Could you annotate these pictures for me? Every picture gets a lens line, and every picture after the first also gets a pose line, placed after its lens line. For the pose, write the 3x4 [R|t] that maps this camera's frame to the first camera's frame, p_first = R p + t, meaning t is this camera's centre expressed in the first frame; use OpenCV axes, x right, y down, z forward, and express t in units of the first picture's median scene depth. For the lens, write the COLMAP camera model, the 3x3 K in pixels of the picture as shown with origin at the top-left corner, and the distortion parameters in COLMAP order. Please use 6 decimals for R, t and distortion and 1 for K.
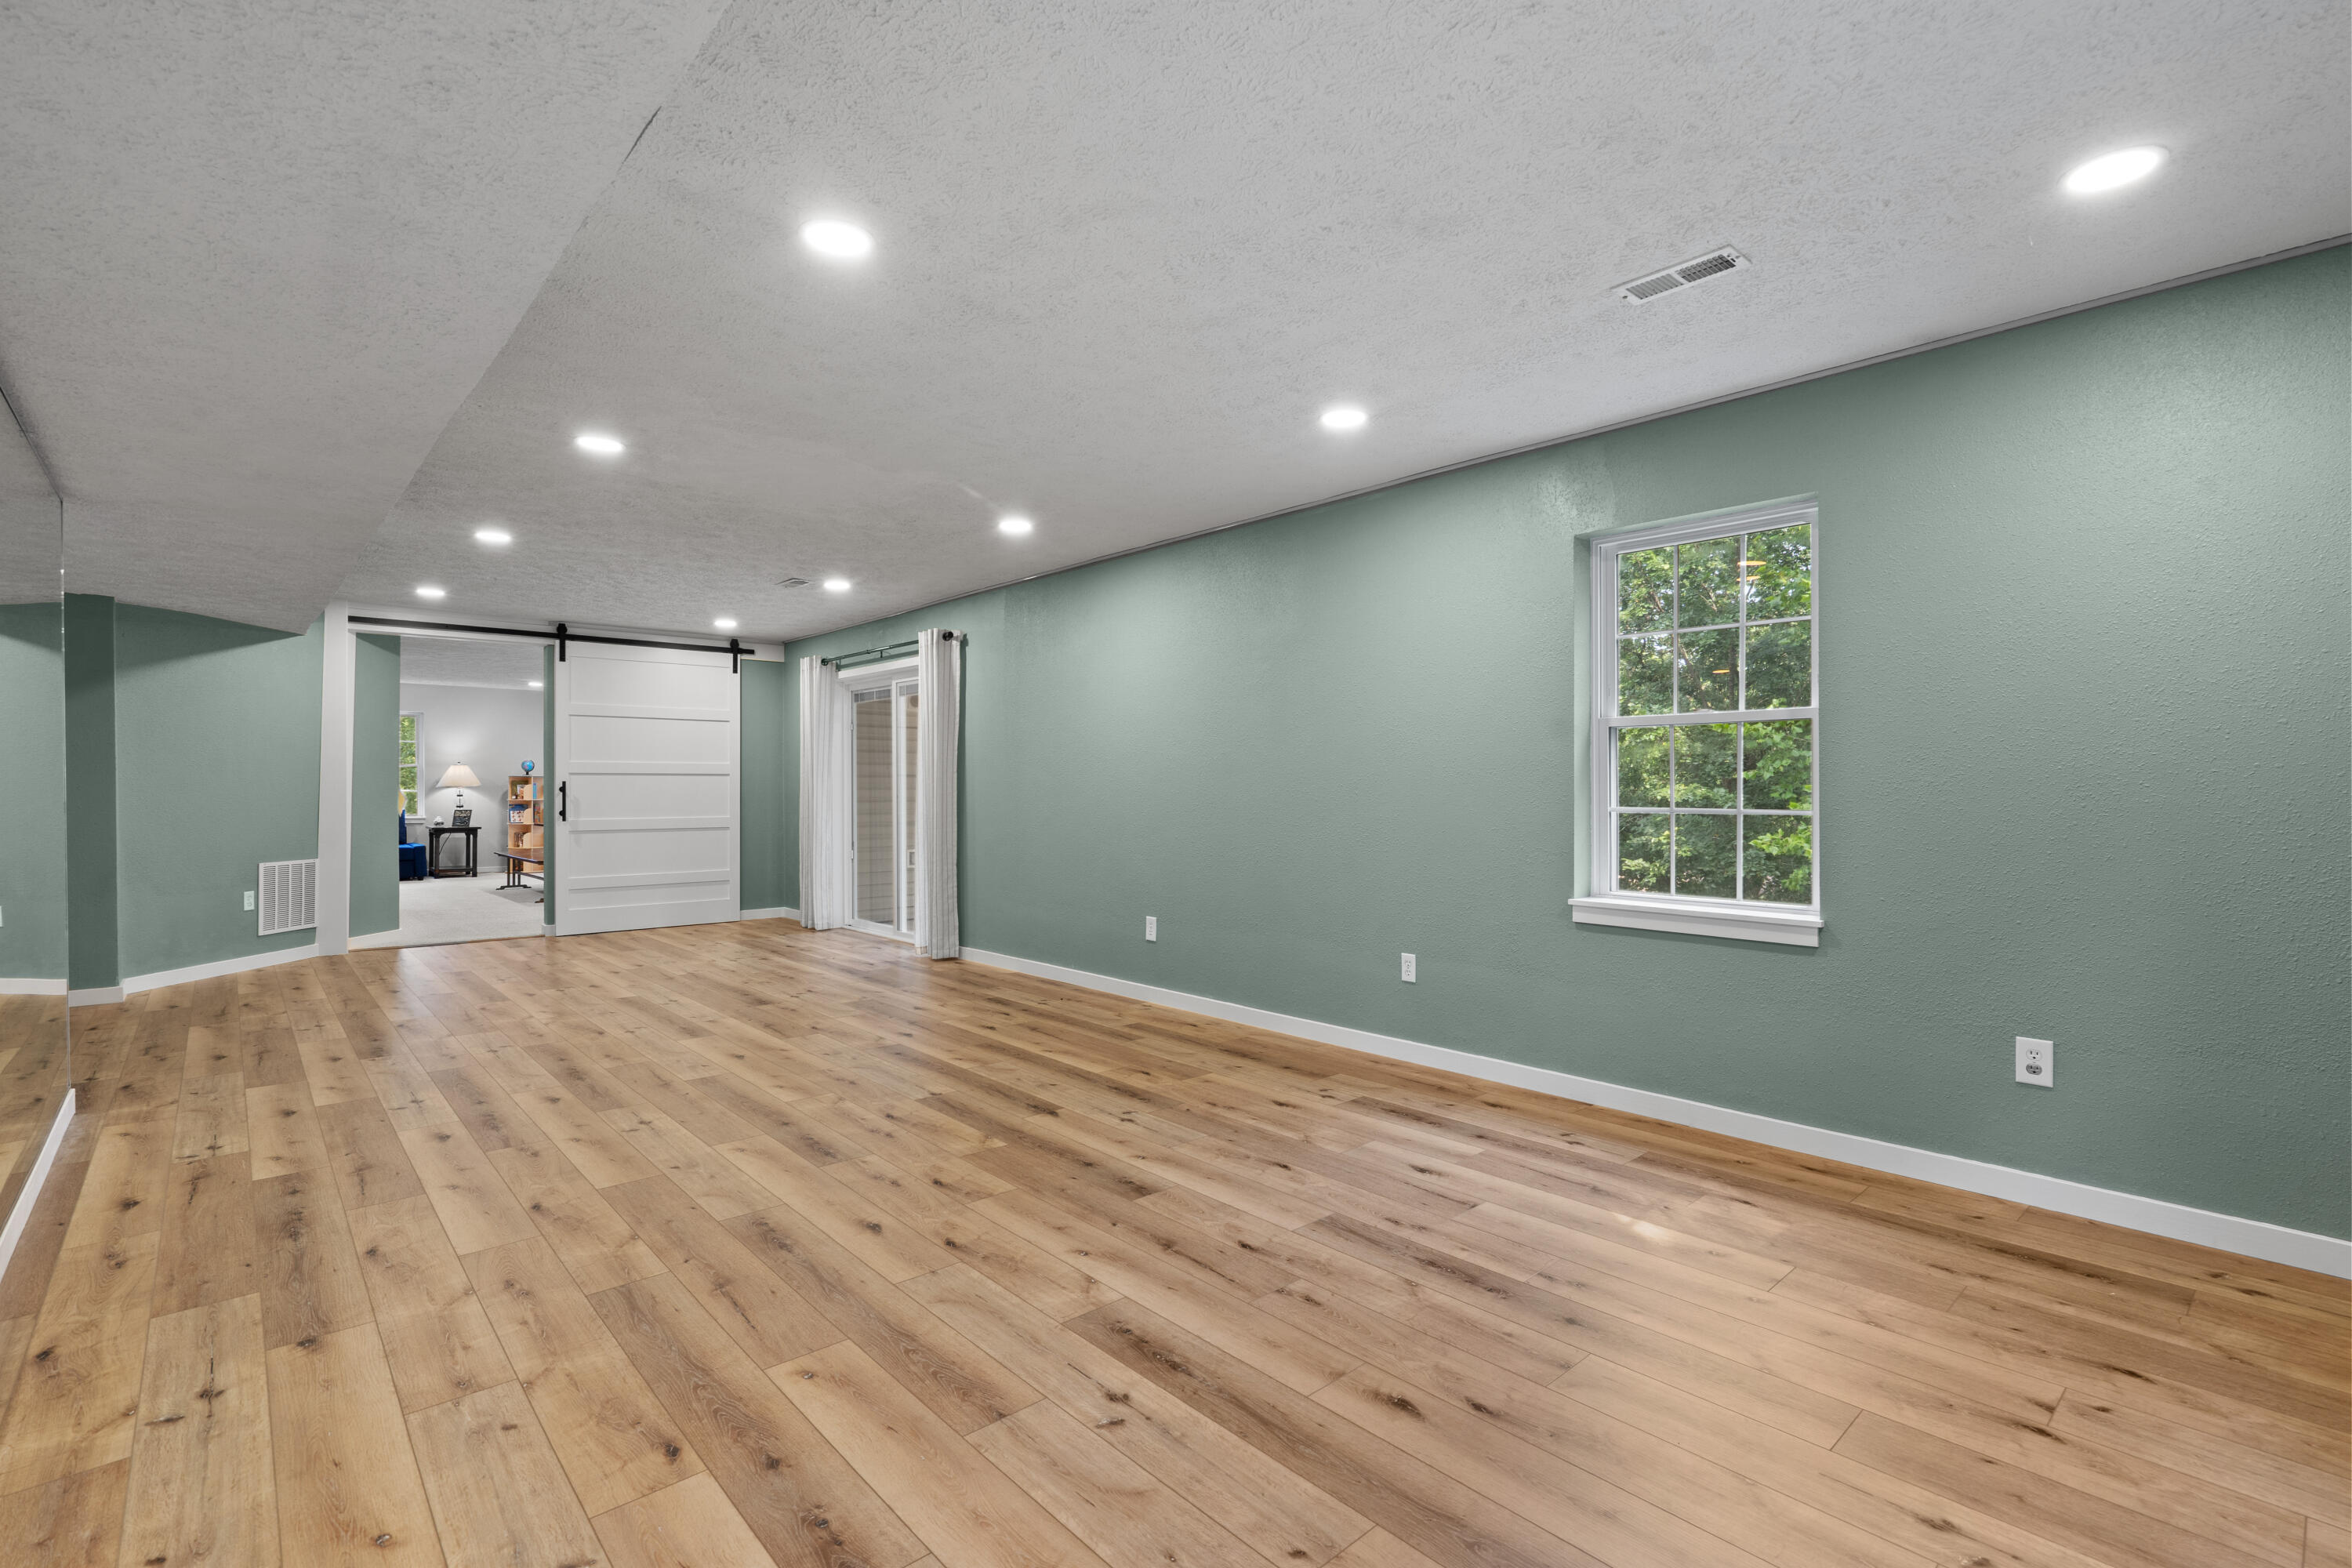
lens RADIAL K [[1062.5, 0, 1157.1], [0, 1062.5, 789.2], [0, 0, 1]] dist [-0.001685, -0.000067]
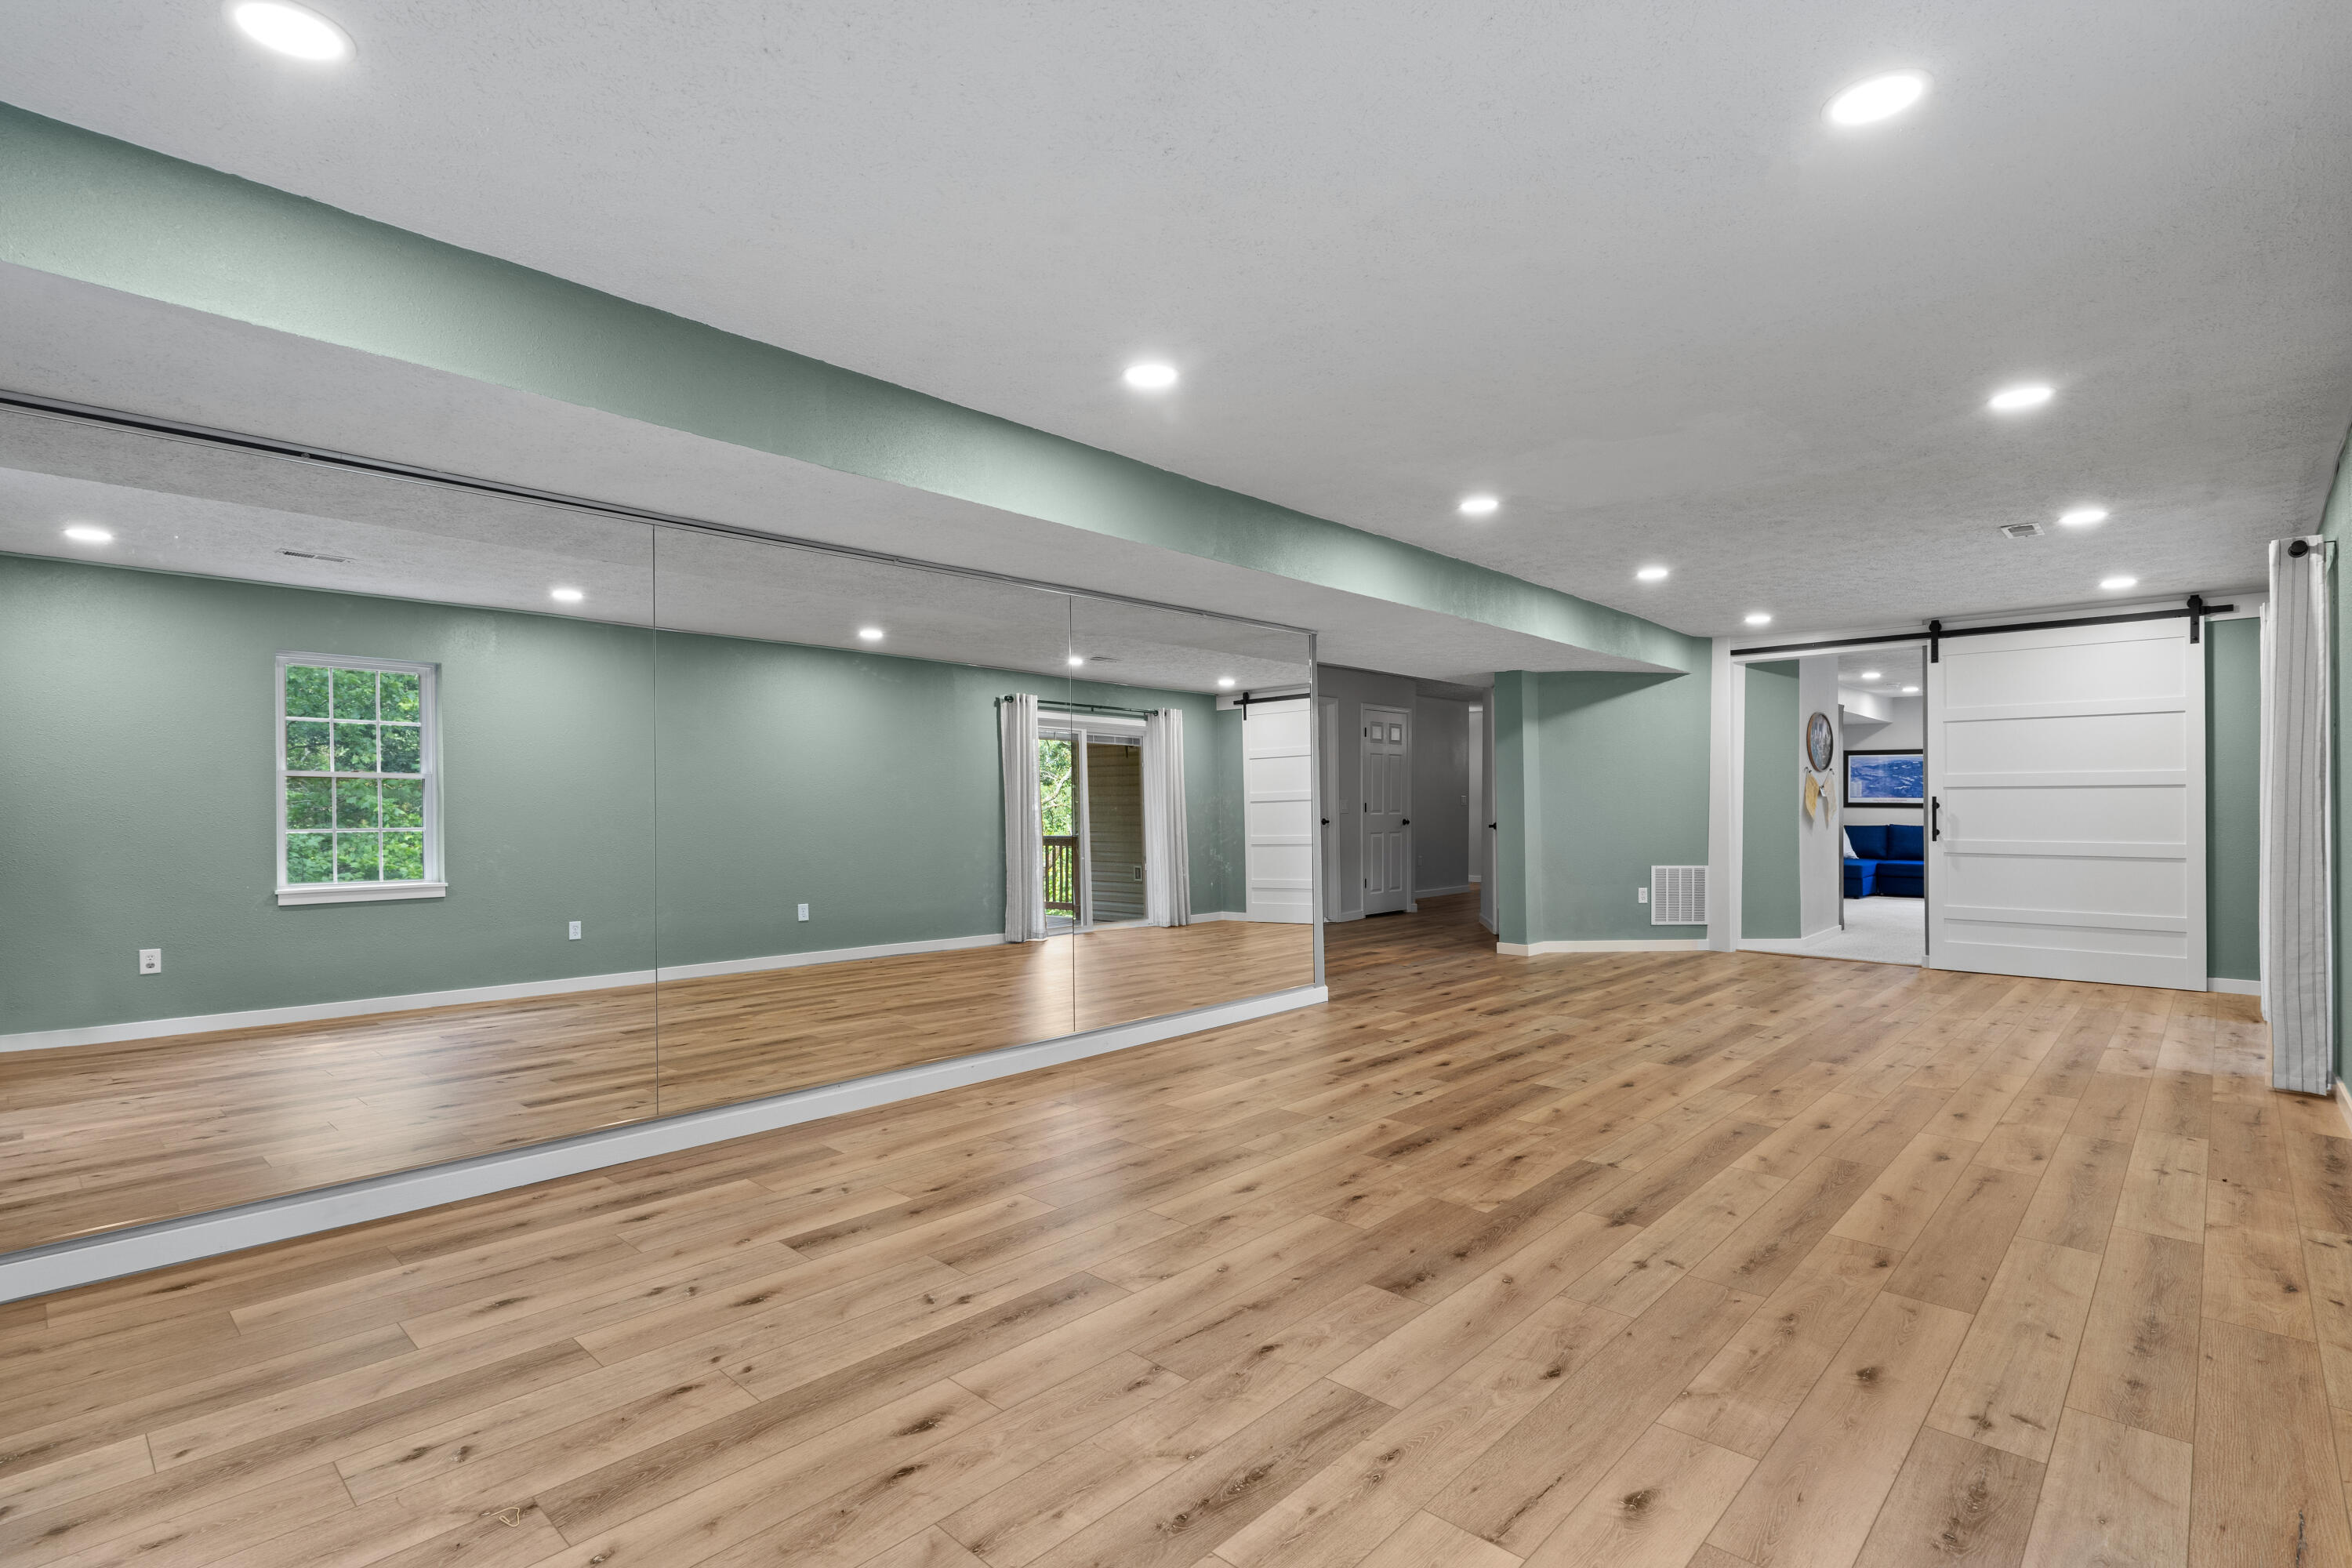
lens RADIAL K [[1112.6, 0, 1176.0], [0, 1112.6, 784.0], [0, 0, 1]] dist [-0.000724, 0.000035]
pose [[0.089282, -0.018495, -0.995835, 0.725843], [0.001056, 0.999829, -0.018475, -0.002186], [0.996006, 0.000597, 0.089287, 0.636698]]
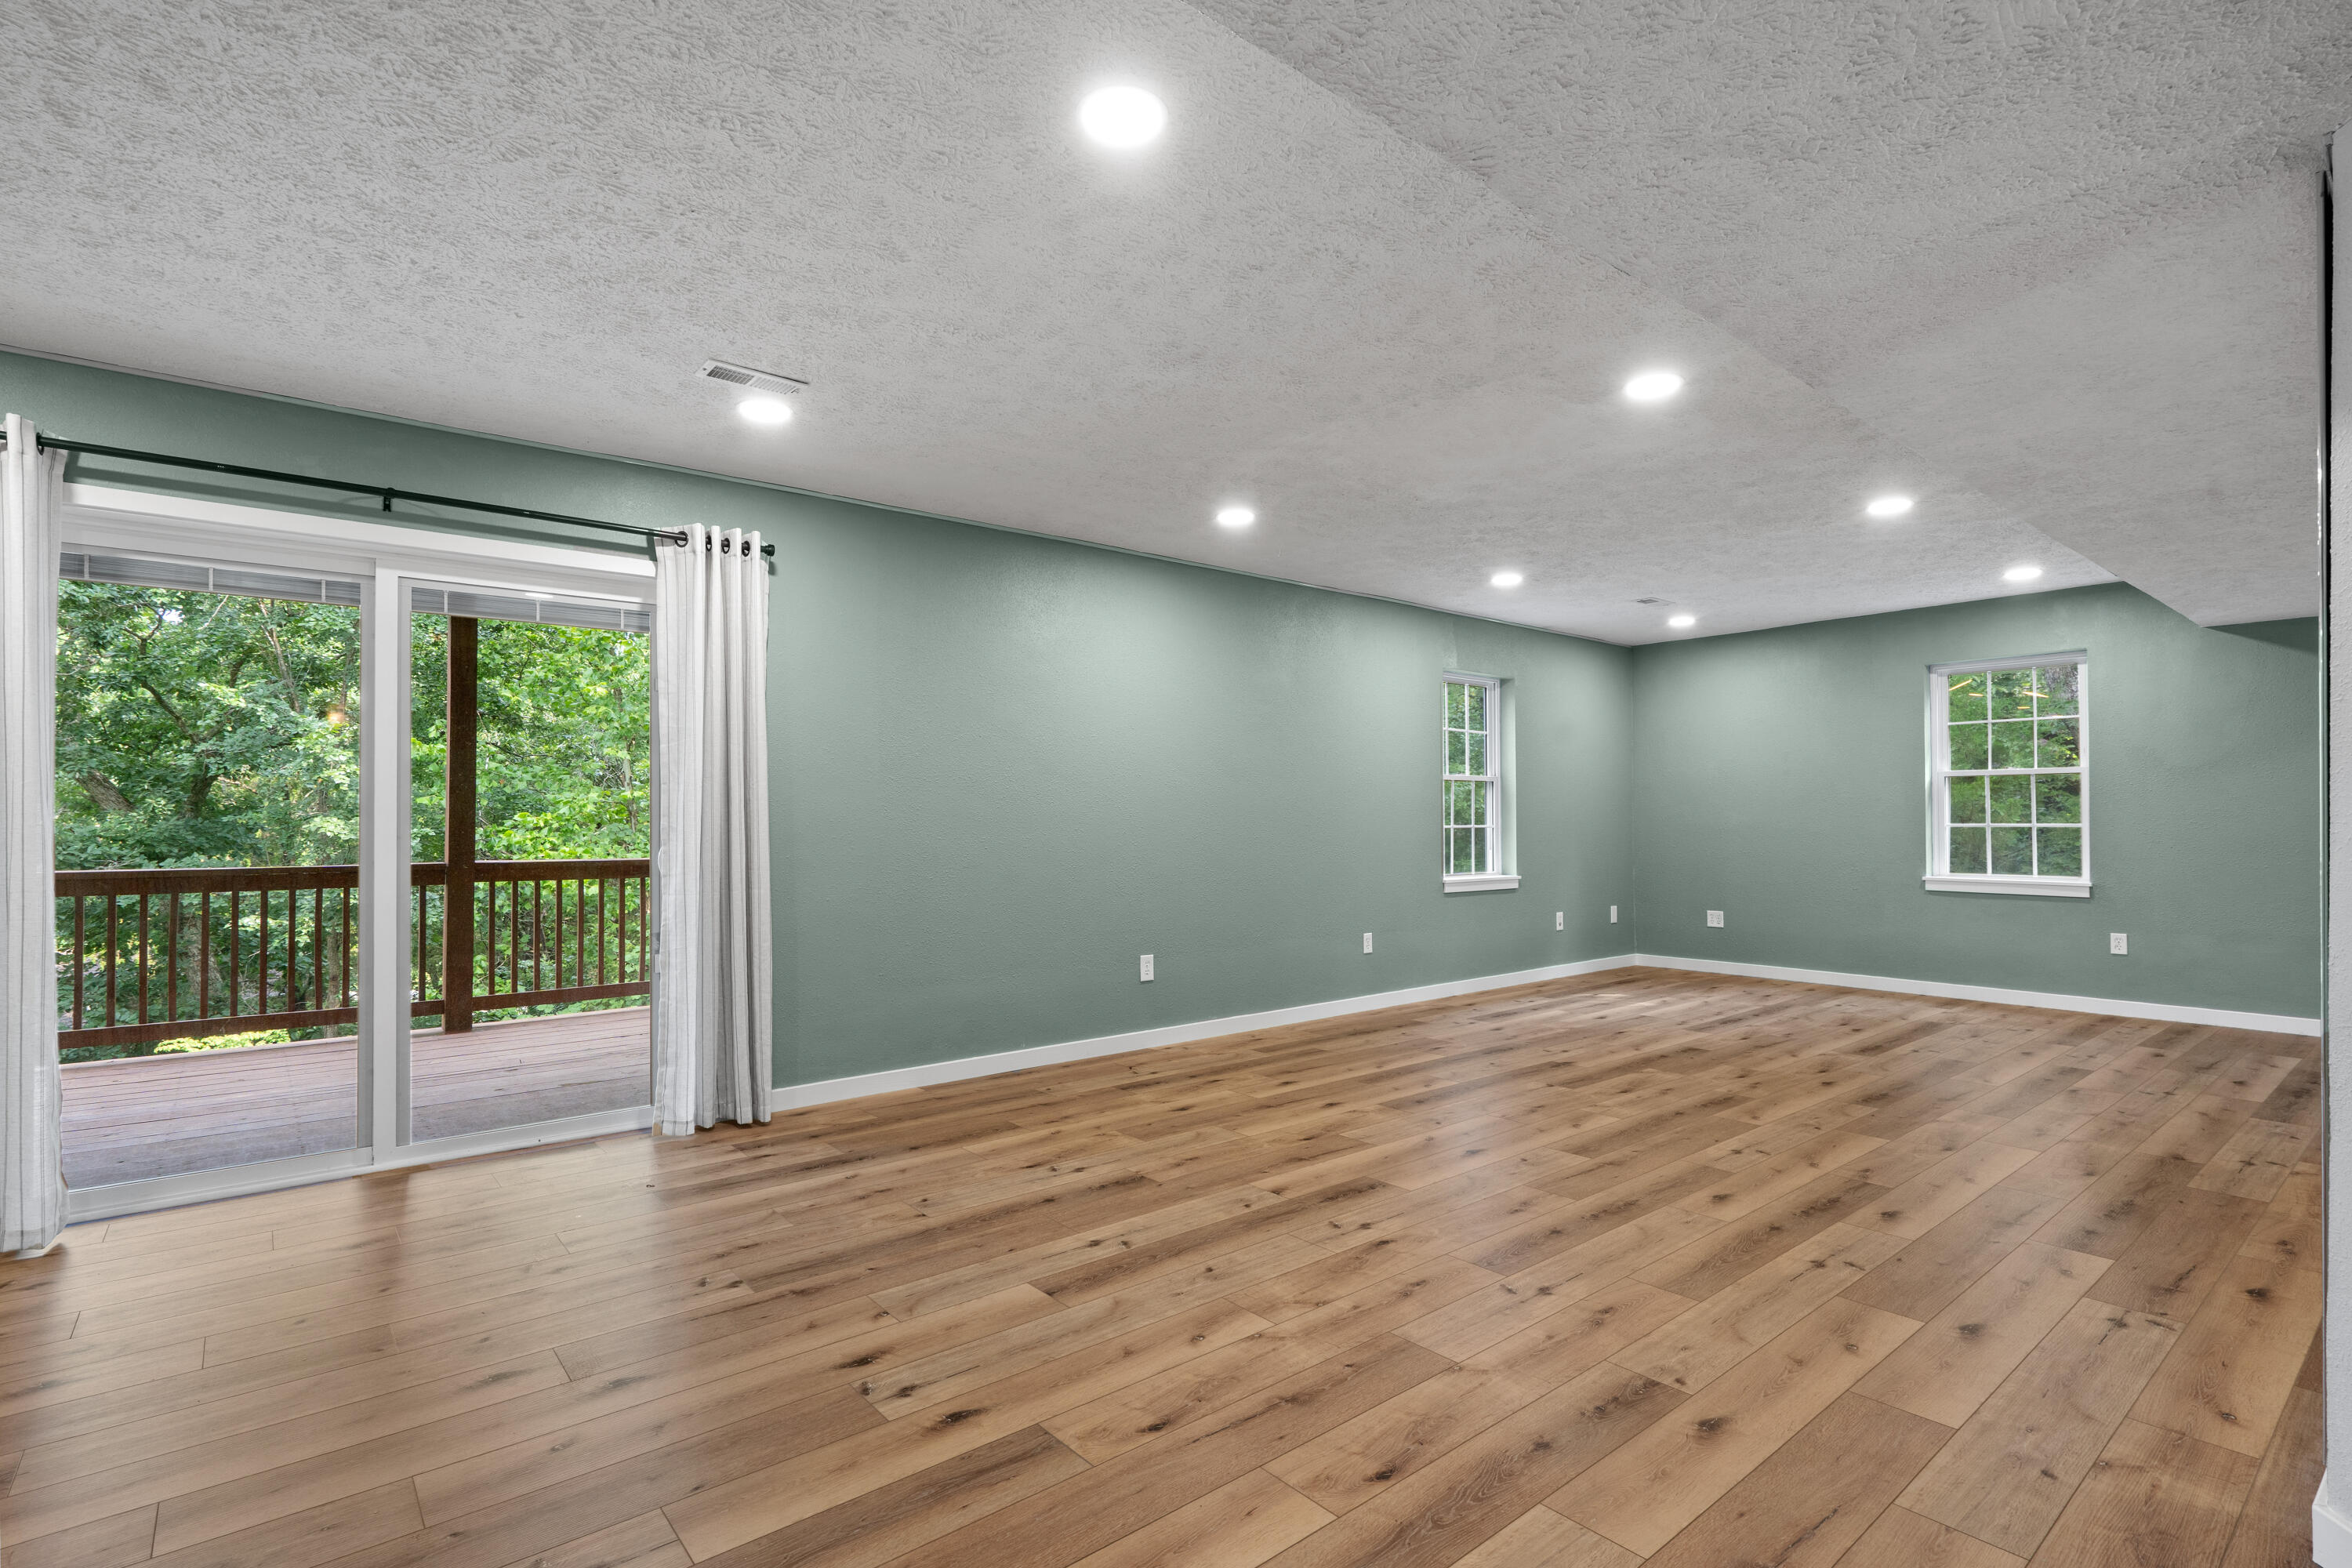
lens RADIAL K [[1112.6, 0, 1176.0], [0, 1112.6, 784.0], [0, 0, 1]] dist [-0.000724, 0.000035]
pose [[0.033205, 0.033354, 0.998892, -1.559936], [0.006739, 0.999413, -0.033595, 0.006725], [-0.999426, 0.007847, 0.032961, 1.504789]]
